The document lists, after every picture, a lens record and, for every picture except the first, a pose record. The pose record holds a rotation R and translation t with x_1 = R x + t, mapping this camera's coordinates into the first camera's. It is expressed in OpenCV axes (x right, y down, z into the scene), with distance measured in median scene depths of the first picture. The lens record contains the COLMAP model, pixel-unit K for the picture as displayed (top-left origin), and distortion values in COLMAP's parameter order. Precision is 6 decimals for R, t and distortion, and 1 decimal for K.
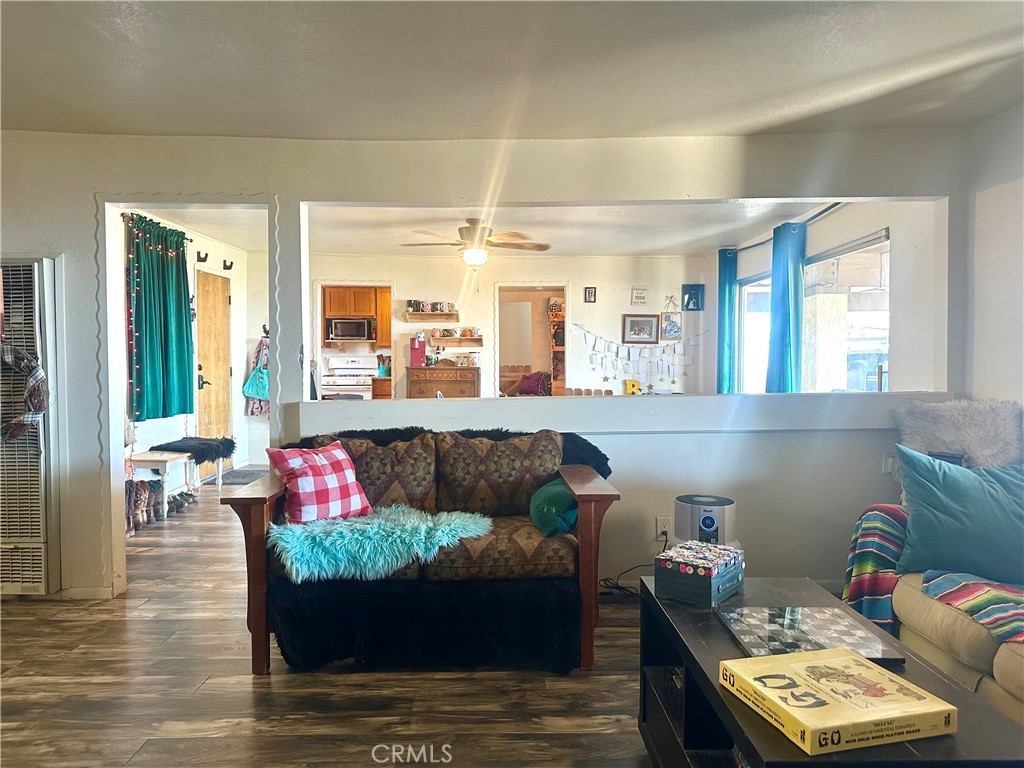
lens RADIAL K [[723.8, 0, 511.0], [0, 723.8, 383.9], [0, 0, 1]] dist [0.022214, -0.028172]
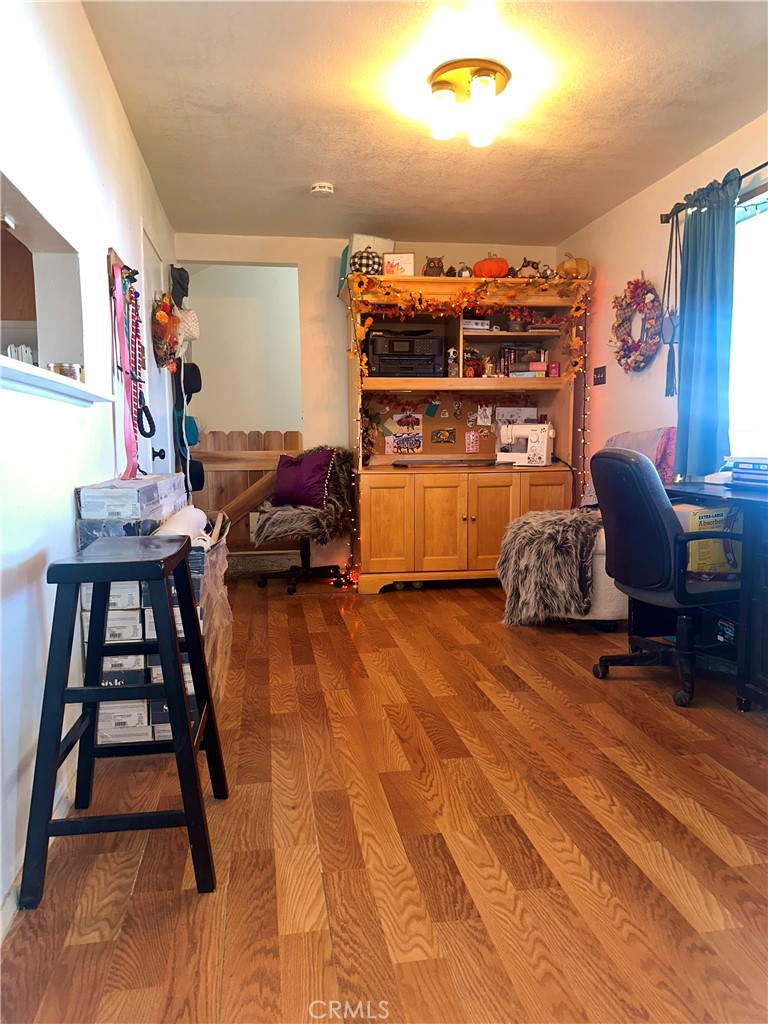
lens RADIAL K [[723.8, 0, 383.7], [0, 723.8, 517.2], [0, 0, 1]] dist [0.022214, -0.028172]
pose [[0.989074, -0.022859, 0.145637, 0.058924], [0.014134, 0.998058, 0.060665, -0.009360], [-0.146741, -0.057944, 0.987476, 2.555869]]
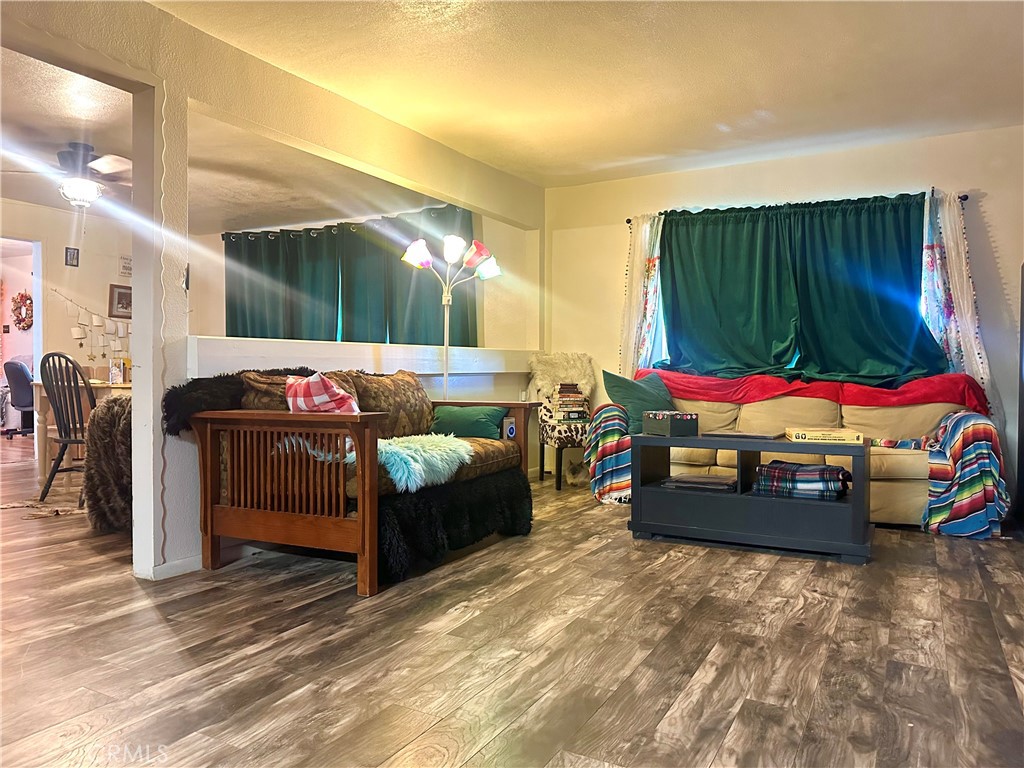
lens RADIAL K [[723.8, 0, 516.5], [0, 723.8, 384.5], [0, 0, 1]] dist [0.022214, -0.028172]
pose [[0.491502, -0.010099, 0.870818, -1.031230], [0.022392, 0.999749, -0.001043, 0.108583], [-0.870589, 0.020012, 0.491604, 0.310777]]
